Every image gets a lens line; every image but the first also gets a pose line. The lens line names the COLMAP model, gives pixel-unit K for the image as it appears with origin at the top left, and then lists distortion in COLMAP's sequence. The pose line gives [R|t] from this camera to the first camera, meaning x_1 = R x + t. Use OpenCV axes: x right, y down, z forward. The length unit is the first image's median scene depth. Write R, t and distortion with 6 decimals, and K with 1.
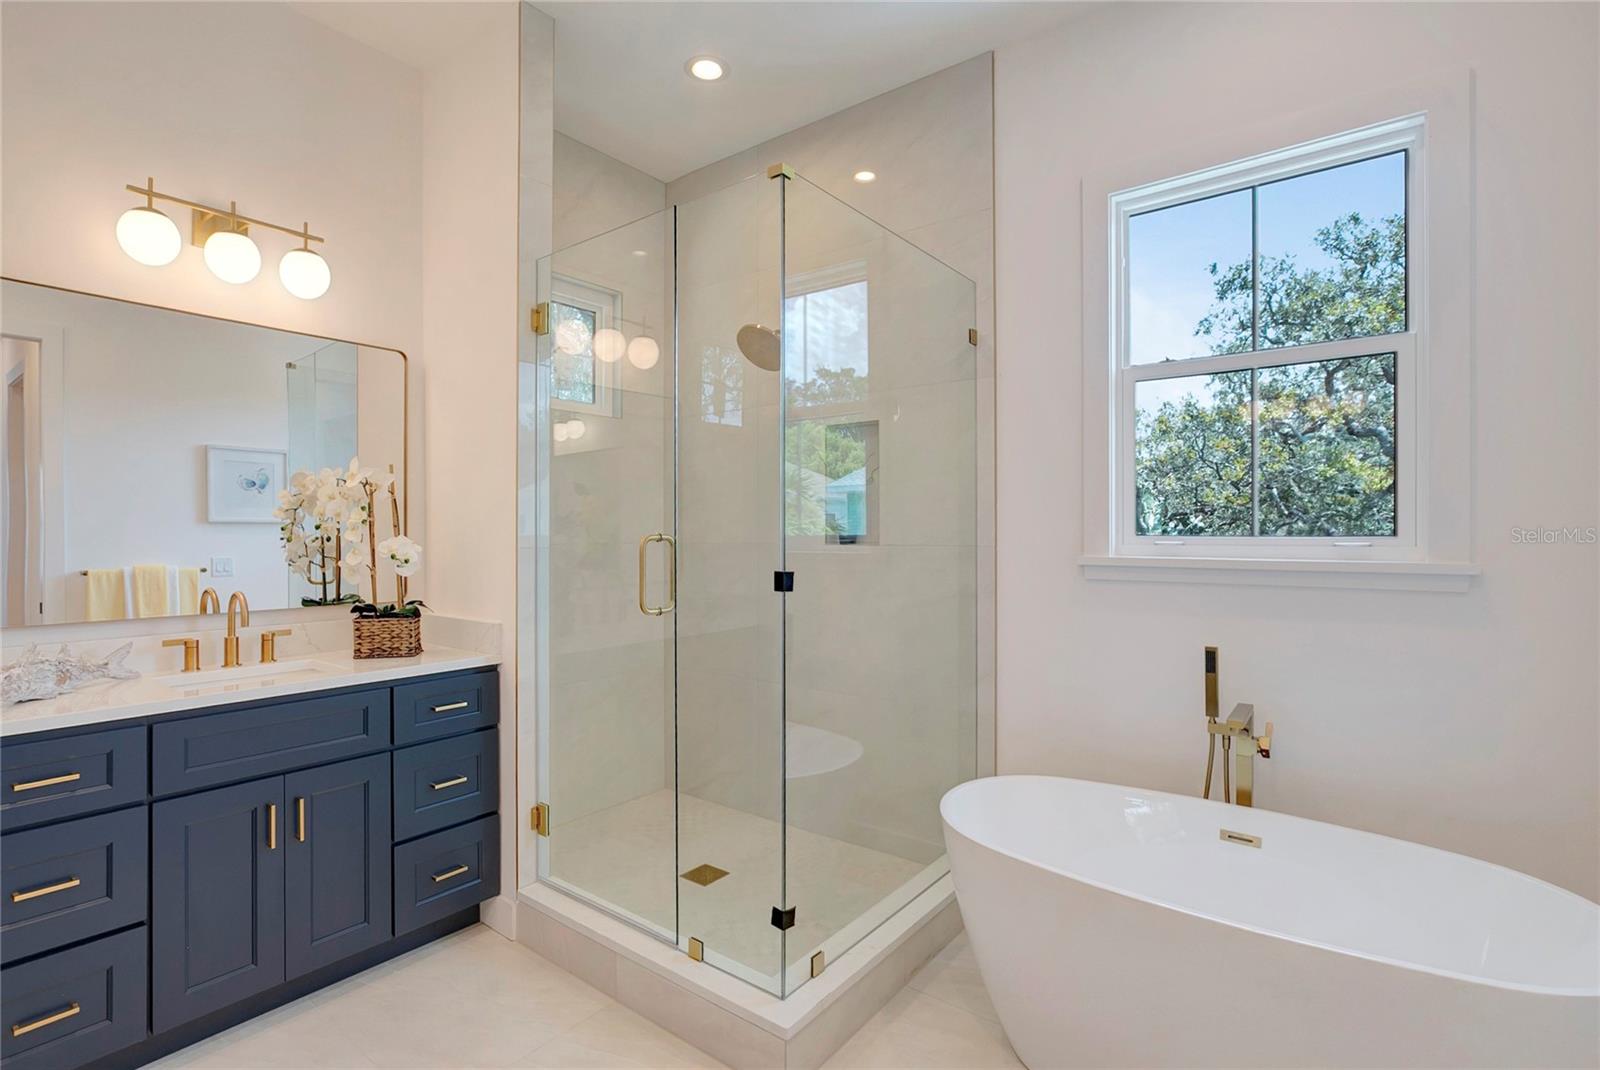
lens RADIAL K [[860.6, 0, 817.5], [0, 860.6, 534.7], [0, 0, 1]] dist [-0.018202, 0.008322]
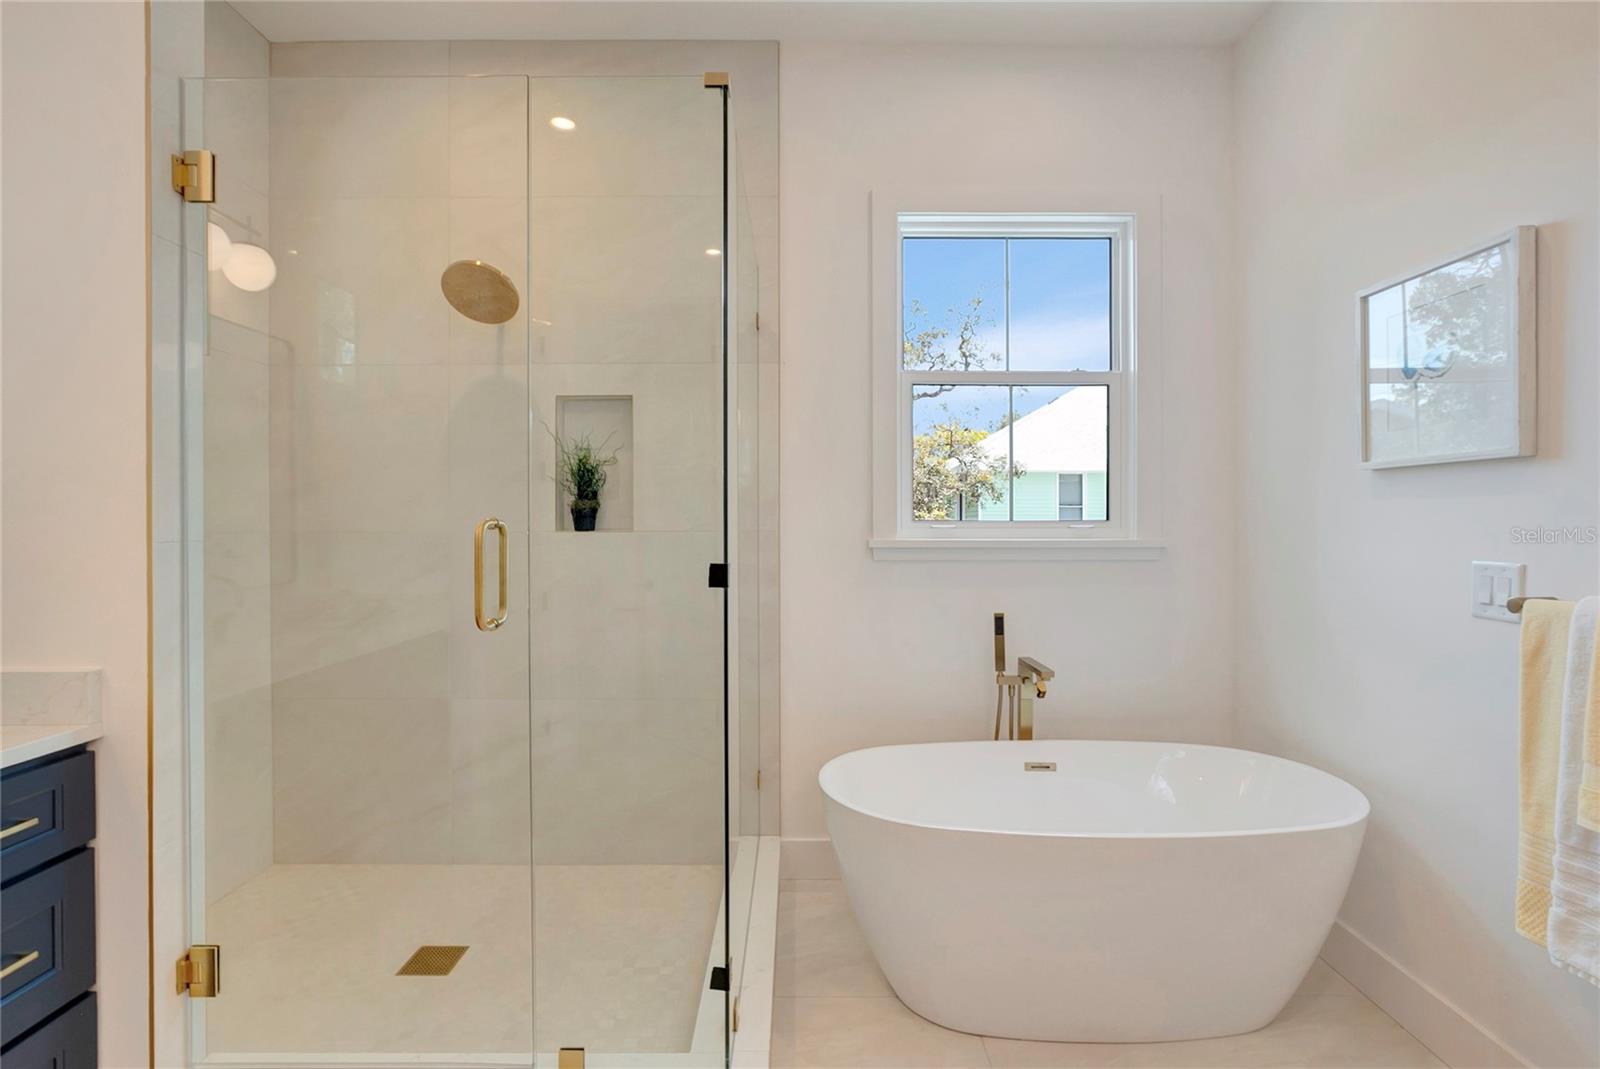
lens RADIAL K [[756.9, 0, 749.4], [0, 756.9, 528.7], [0, 0, 1]] dist [-0.012336, 0.003452]
pose [[0.757613, -0.008337, 0.652651, -0.446055], [0.002085, 0.999944, 0.010353, 0.000438], [-0.652701, -0.006483, 0.757588, 0.380111]]
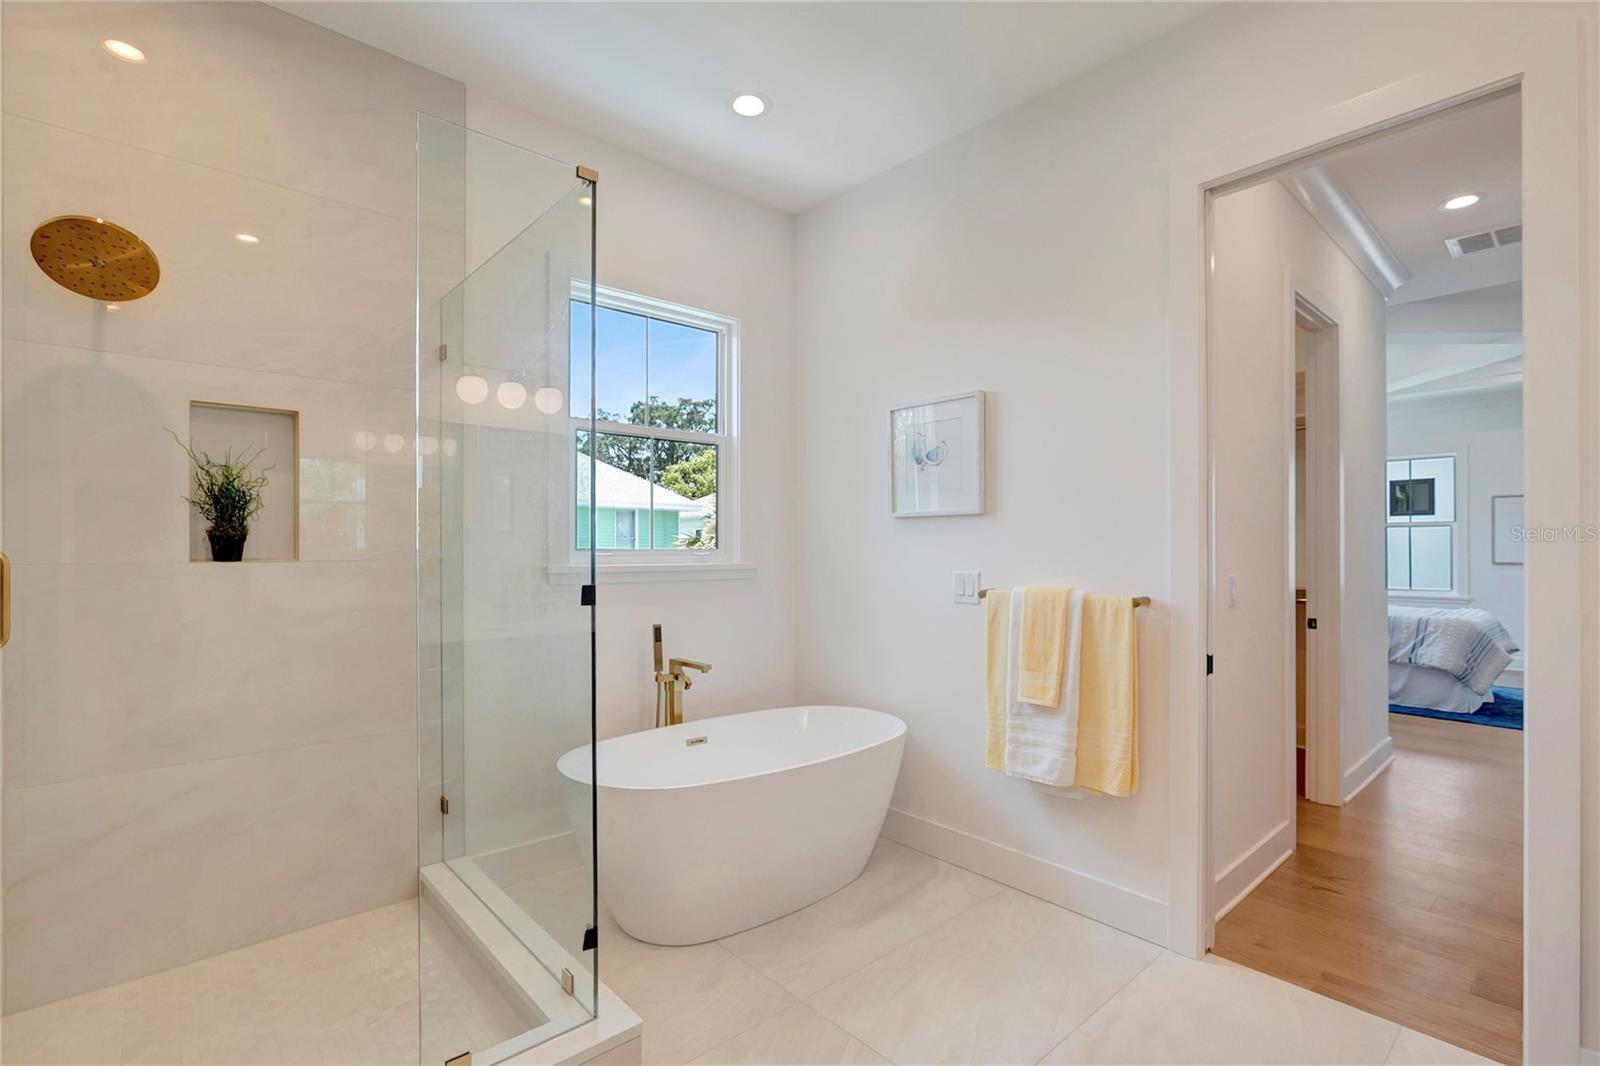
lens RADIAL K [[756.9, 0, 750.7], [0, 756.9, 556.0], [0, 0, 1]] dist [-0.012336, 0.003452]
pose [[0.161765, -0.007976, 0.986797, -0.716764], [0.002151, 0.999968, 0.007730, 0.002694], [-0.986827, 0.000872, 0.161777, 0.563356]]
